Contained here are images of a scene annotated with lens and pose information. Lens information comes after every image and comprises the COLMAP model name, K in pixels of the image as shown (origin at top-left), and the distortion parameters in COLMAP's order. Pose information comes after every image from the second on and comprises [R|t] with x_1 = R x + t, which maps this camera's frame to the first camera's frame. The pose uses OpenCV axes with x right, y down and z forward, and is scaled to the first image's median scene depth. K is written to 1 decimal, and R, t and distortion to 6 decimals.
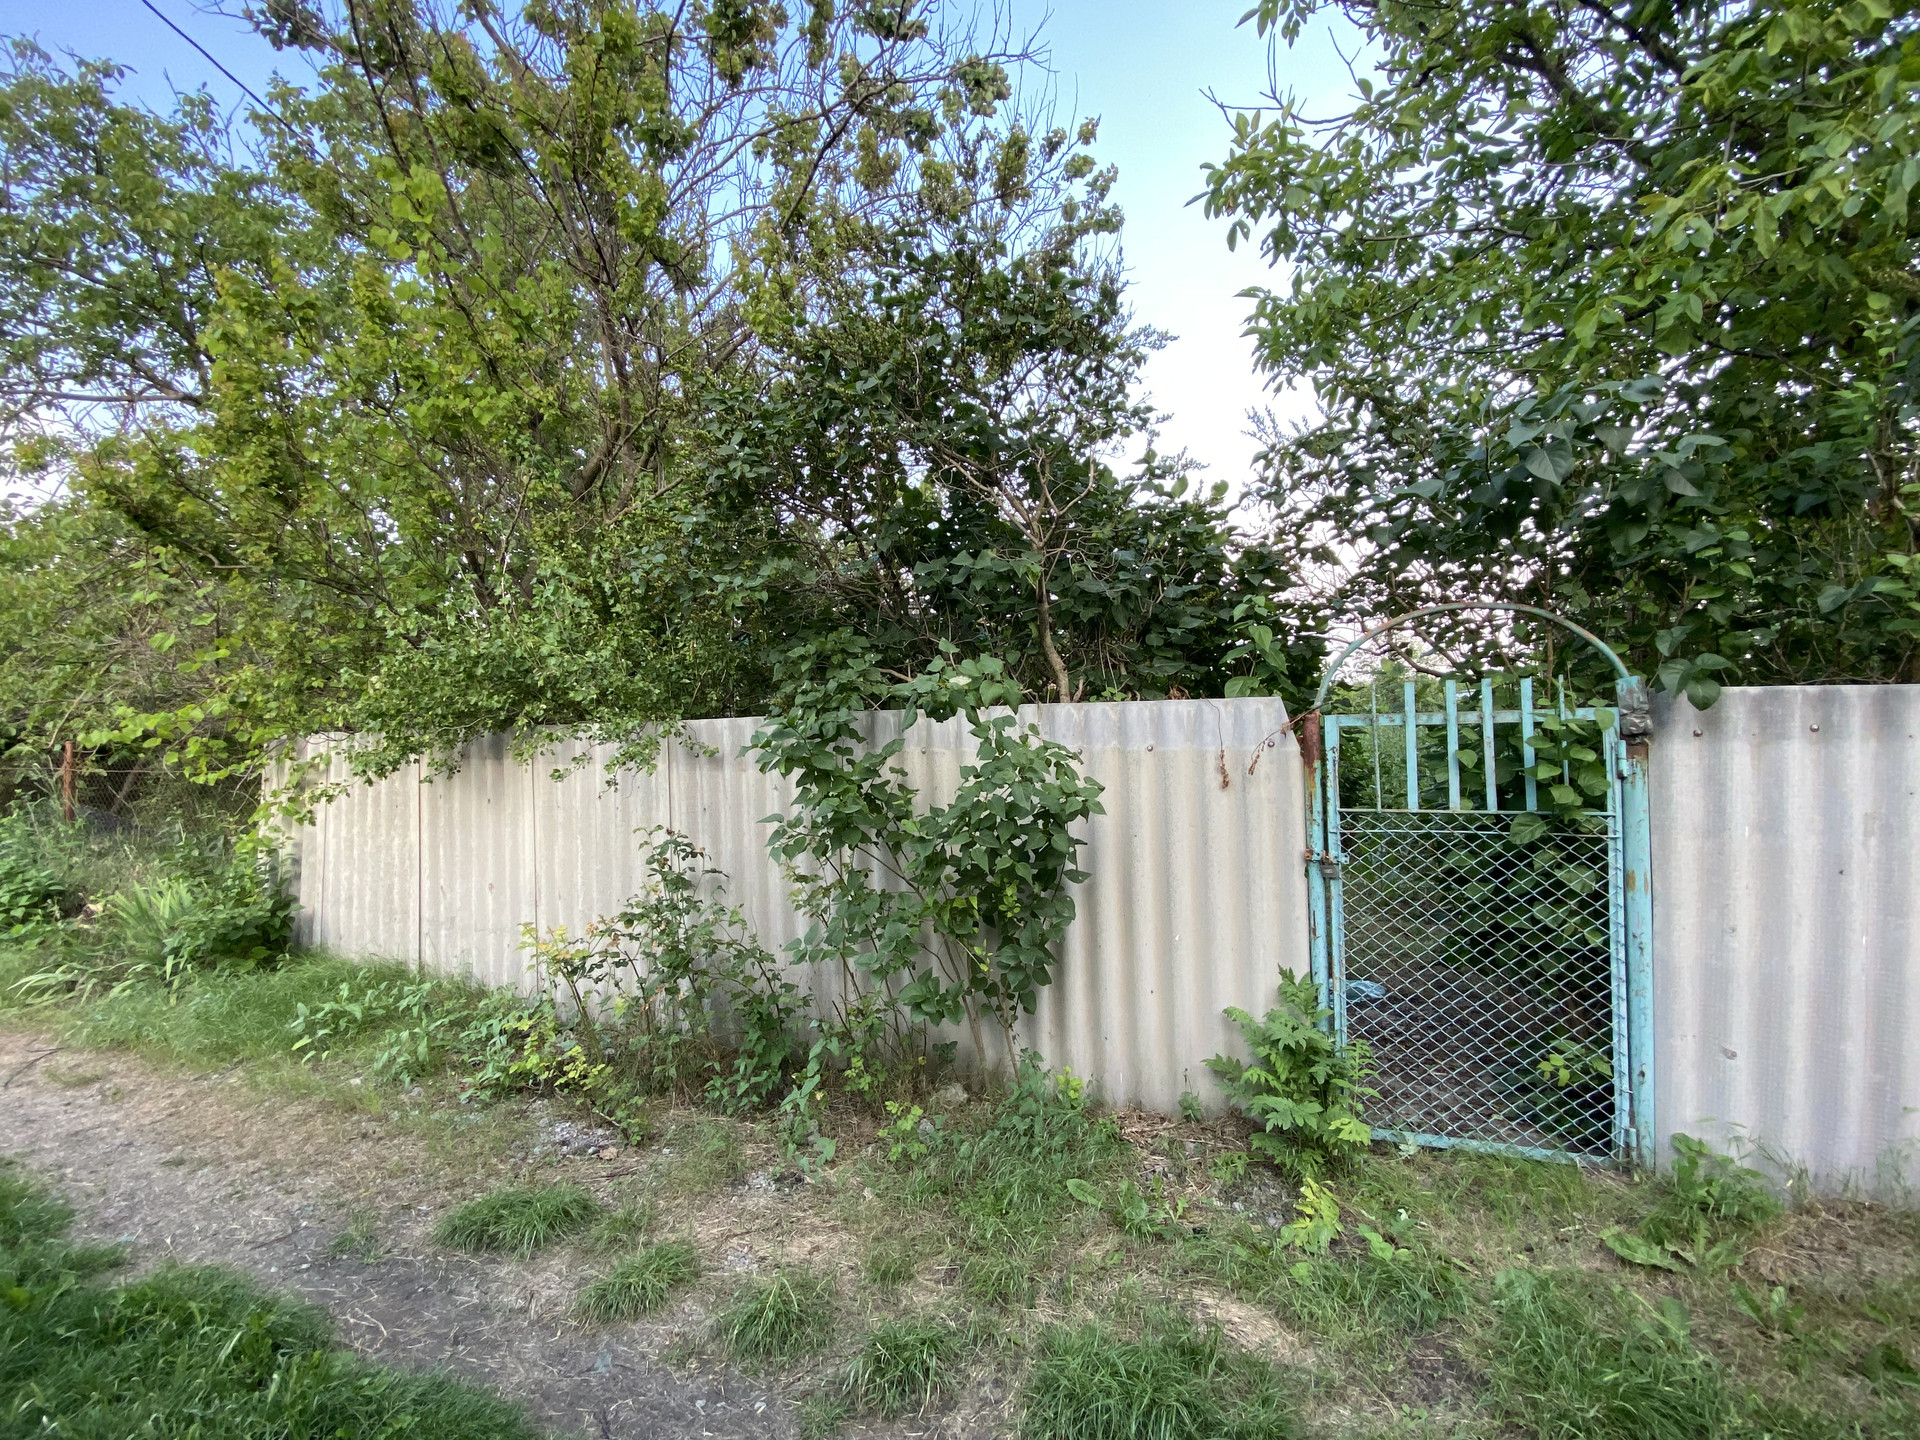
lens RADIAL K [[770.8, 0, 959.7], [0, 770.8, 714.6], [0, 0, 1]] dist [-0.021621, -0.000511]
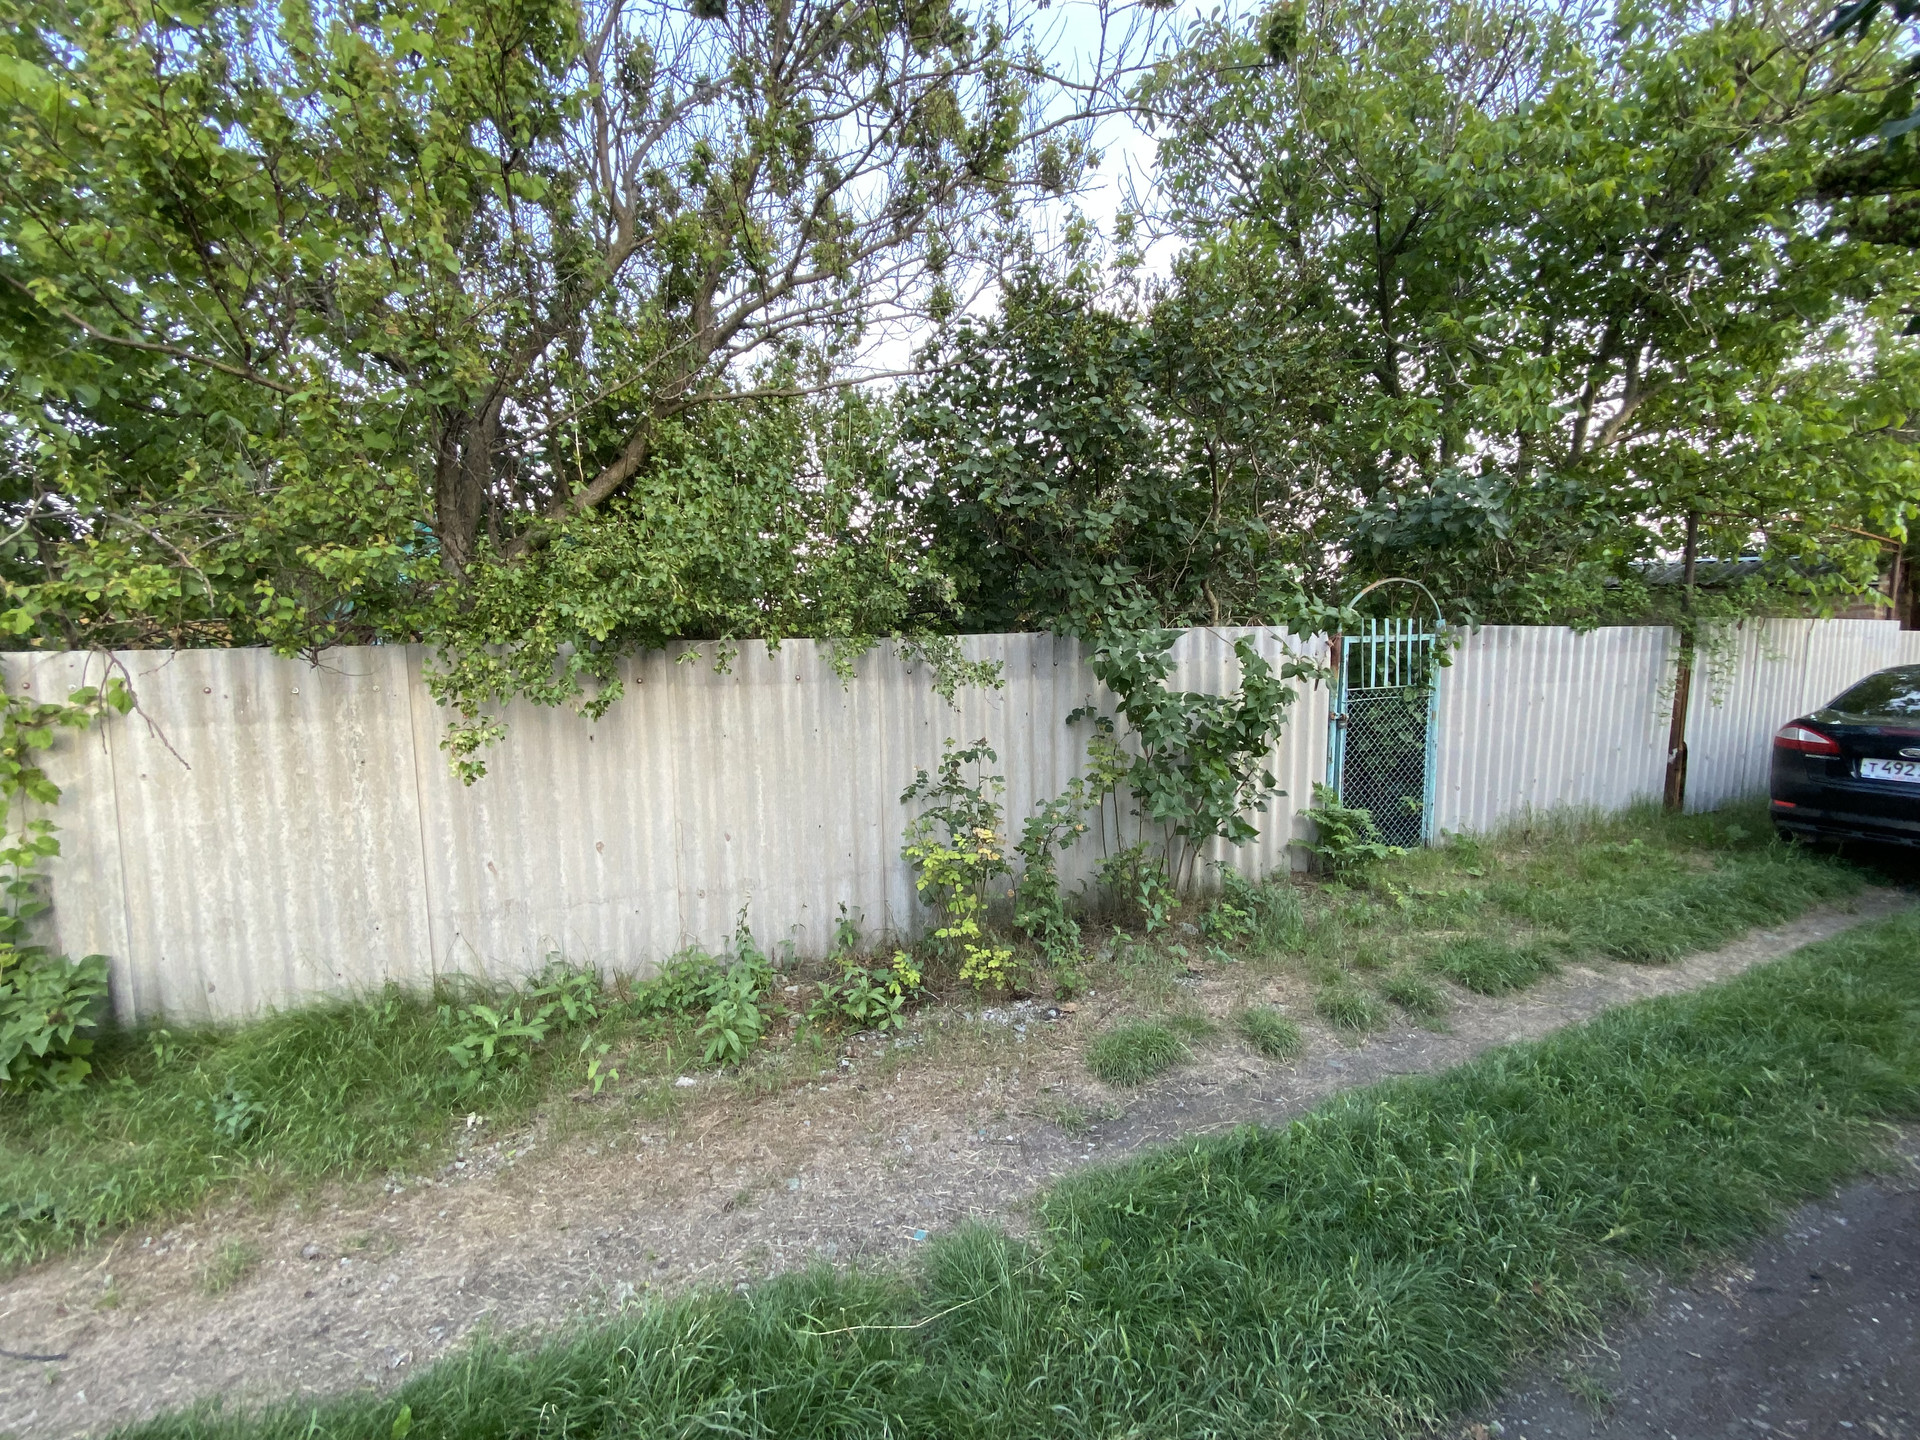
lens RADIAL K [[770.8, 0, 959.3], [0, 770.8, 721.6], [0, 0, 1]] dist [-0.021621, -0.000511]
pose [[0.729728, -0.068462, 0.680301, -1.446985], [-0.015811, 0.993019, 0.116892, 0.004170], [-0.683555, -0.096056, 0.723551, 0.327000]]
